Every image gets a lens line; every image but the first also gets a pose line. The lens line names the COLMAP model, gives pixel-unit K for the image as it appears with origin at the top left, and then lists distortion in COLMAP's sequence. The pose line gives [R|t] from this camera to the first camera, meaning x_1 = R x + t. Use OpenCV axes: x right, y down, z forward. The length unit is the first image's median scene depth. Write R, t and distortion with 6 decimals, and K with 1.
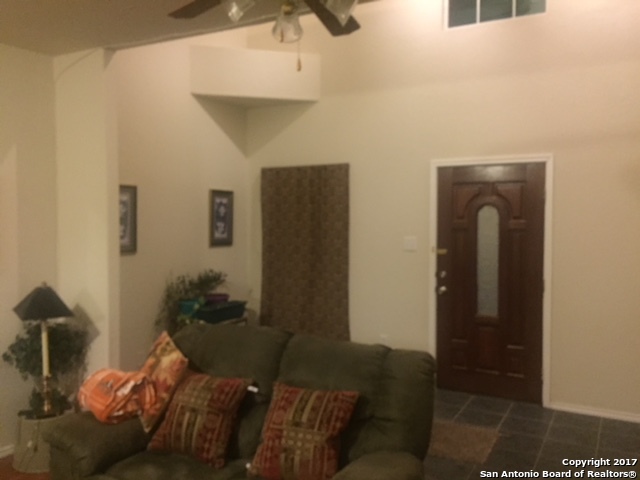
lens RADIAL K [[553.4, 0, 323.7], [0, 553.4, 239.3], [0, 0, 1]] dist [0.078272, -0.137608]
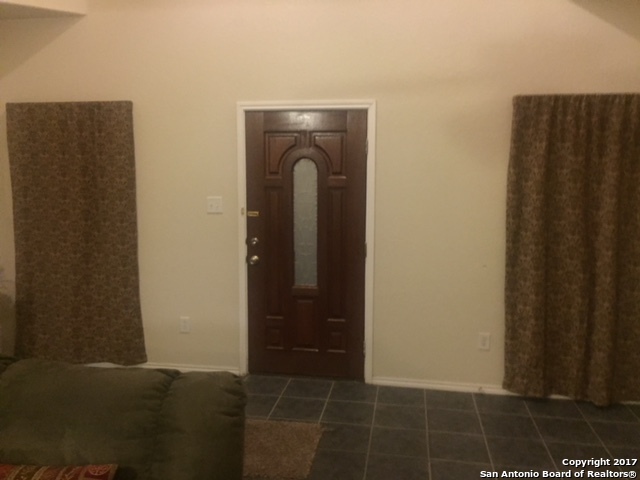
lens RADIAL K [[553.4, 0, 323.7], [0, 553.4, 239.3], [0, 0, 1]] dist [0.078272, -0.137608]
pose [[0.943934, -0.037437, 0.328005, 0.041702], [0.010292, 0.996404, 0.084107, -0.009464], [-0.329974, -0.076016, 0.940924, 0.192005]]
